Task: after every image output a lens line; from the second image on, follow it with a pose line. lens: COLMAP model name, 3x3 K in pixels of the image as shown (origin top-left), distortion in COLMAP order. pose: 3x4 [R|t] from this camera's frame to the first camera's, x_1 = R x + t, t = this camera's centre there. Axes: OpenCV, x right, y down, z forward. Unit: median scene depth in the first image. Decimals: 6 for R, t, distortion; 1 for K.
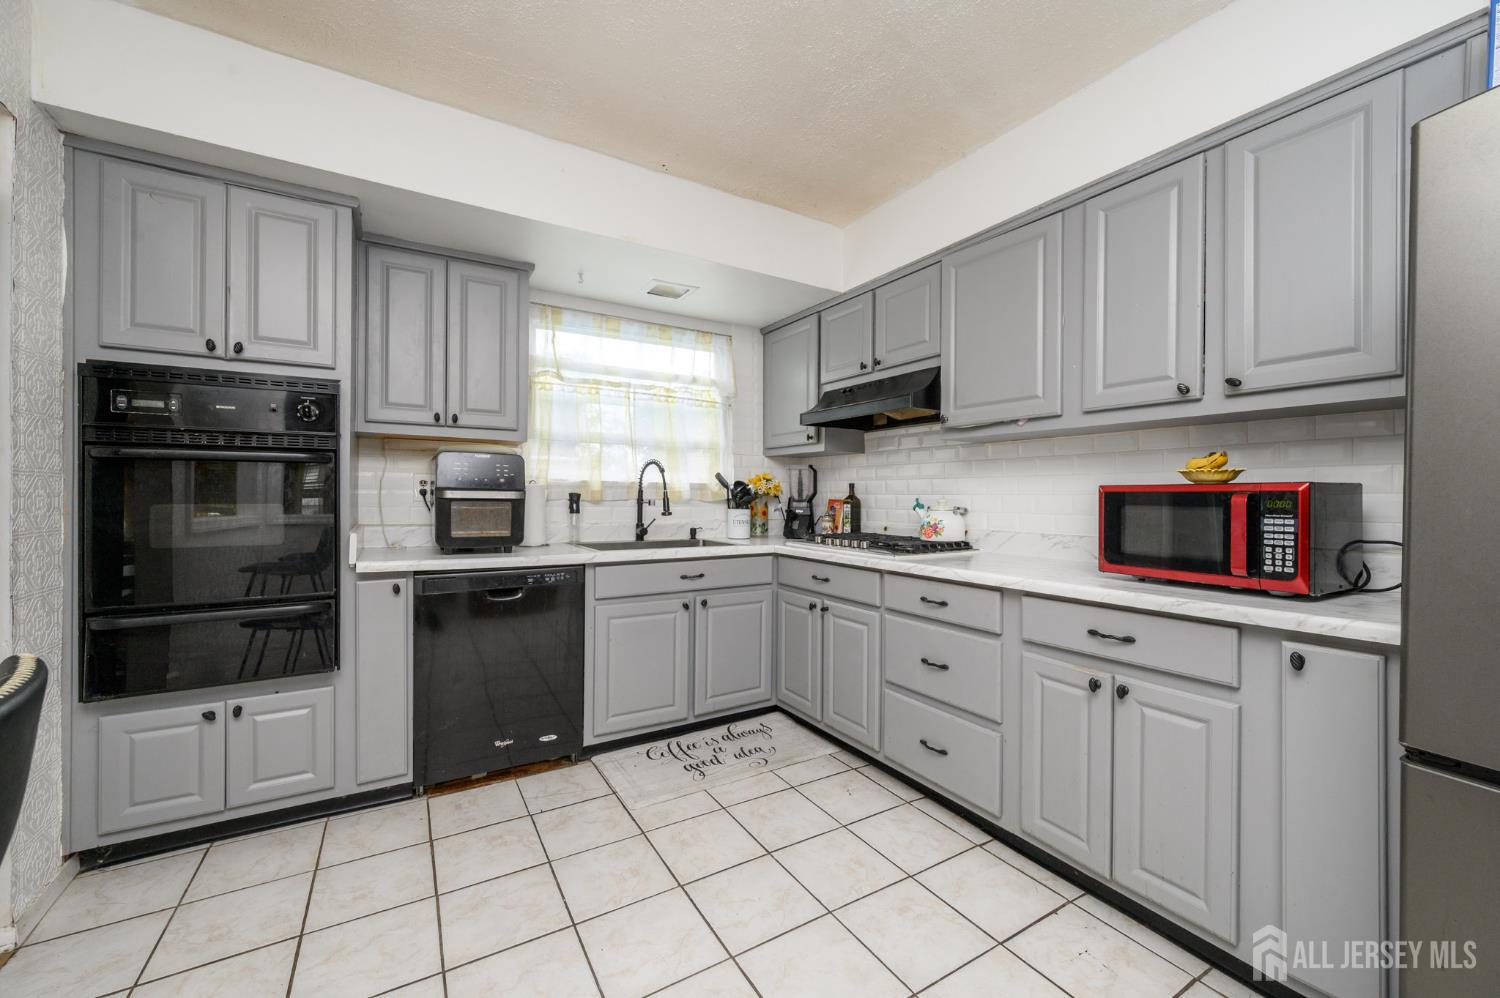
lens RADIAL K [[590.5, 0, 750.7], [0, 590.5, 496.1], [0, 0, 1]] dist [0.000524, -0.000381]
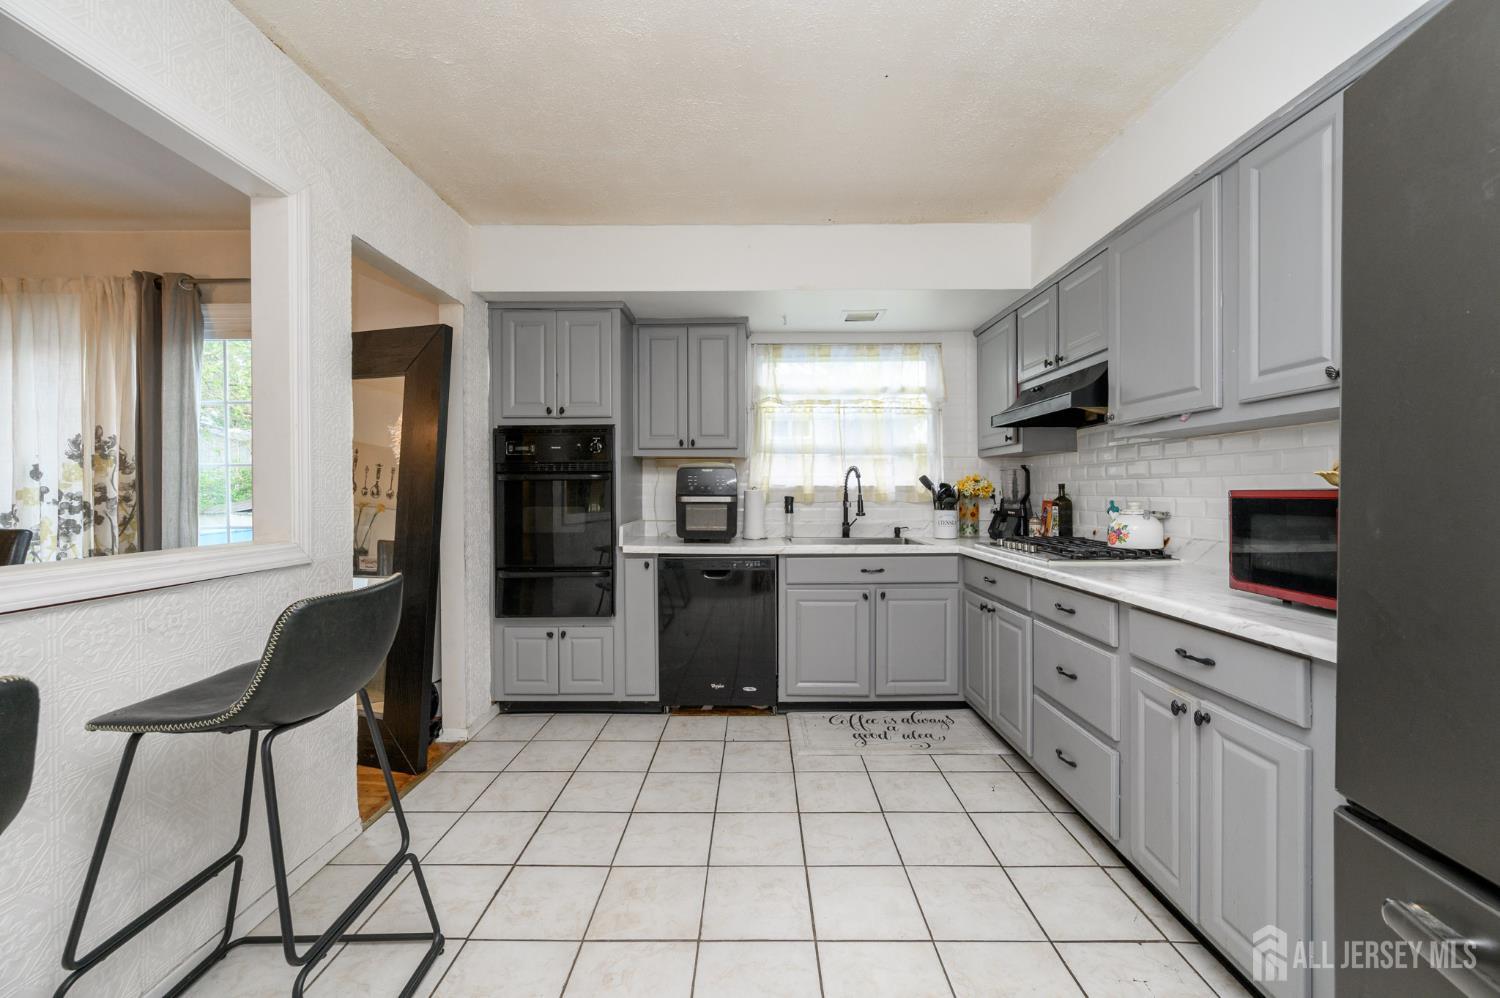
lens RADIAL K [[590.5, 0, 752.0], [0, 590.5, 492.4], [0, 0, 1]] dist [0.000524, -0.000381]
pose [[0.853095, -0.008425, -0.521688, 0.331852], [0.009077, 0.999958, -0.001306, -0.015202], [0.521677, -0.003621, 0.853135, -0.088714]]
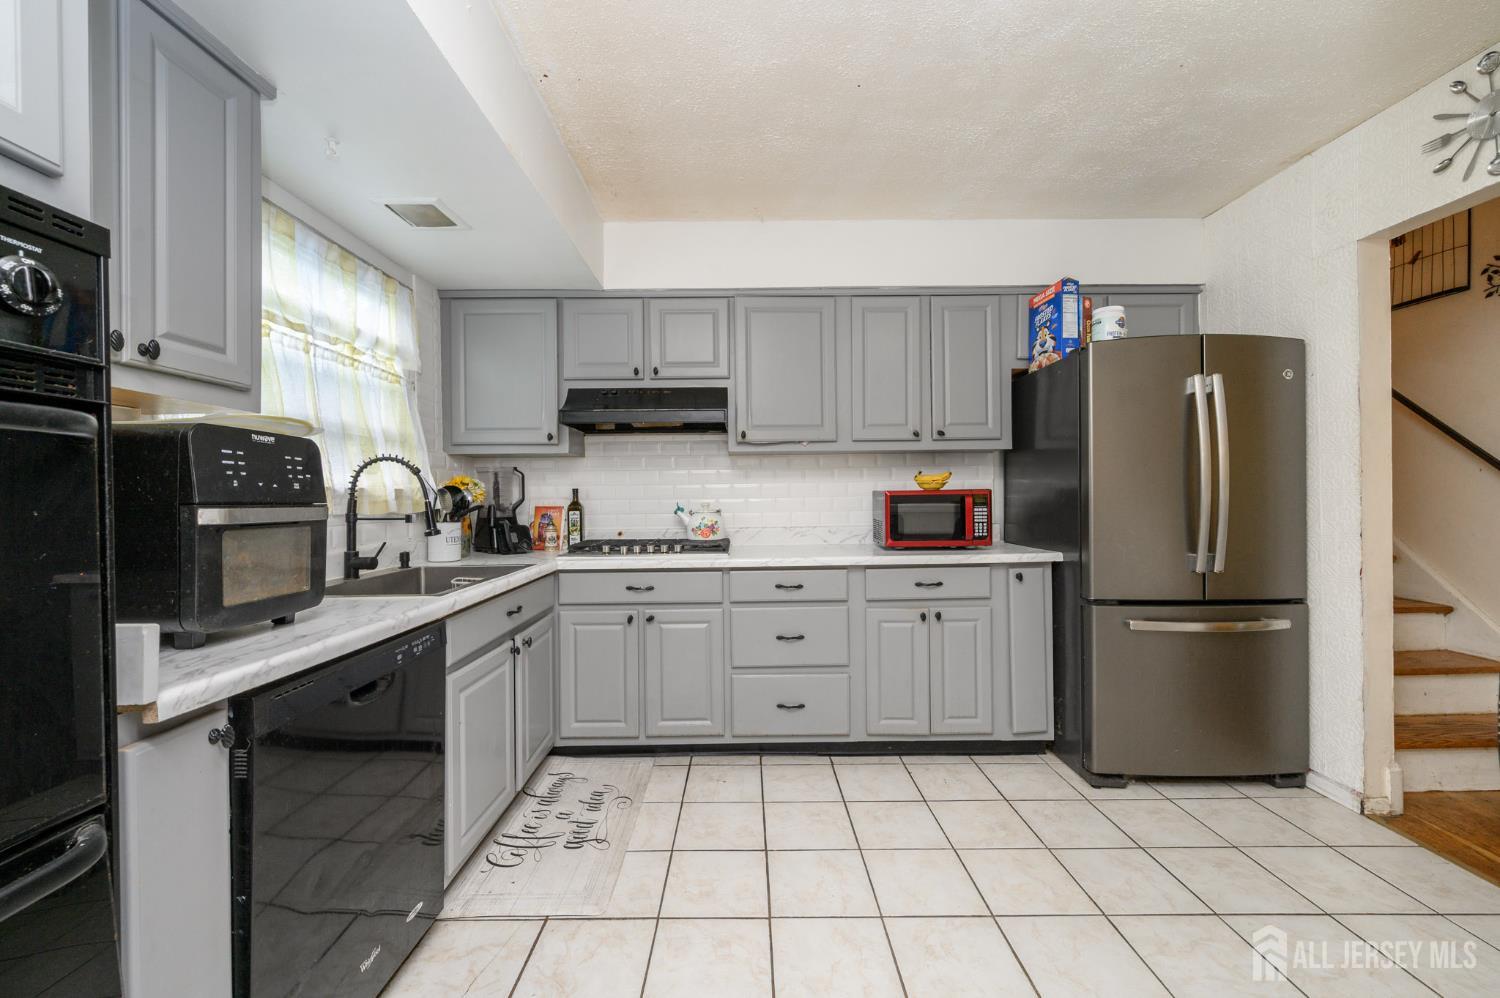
lens RADIAL K [[590.5, 0, 748.9], [0, 590.5, 495.3], [0, 0, 1]] dist [0.000524, -0.000381]
pose [[0.515418, -0.013467, 0.856833, -0.675450], [0.017352, 0.999836, 0.005277, -0.015321], [-0.856763, 0.012148, 0.515567, 0.384723]]
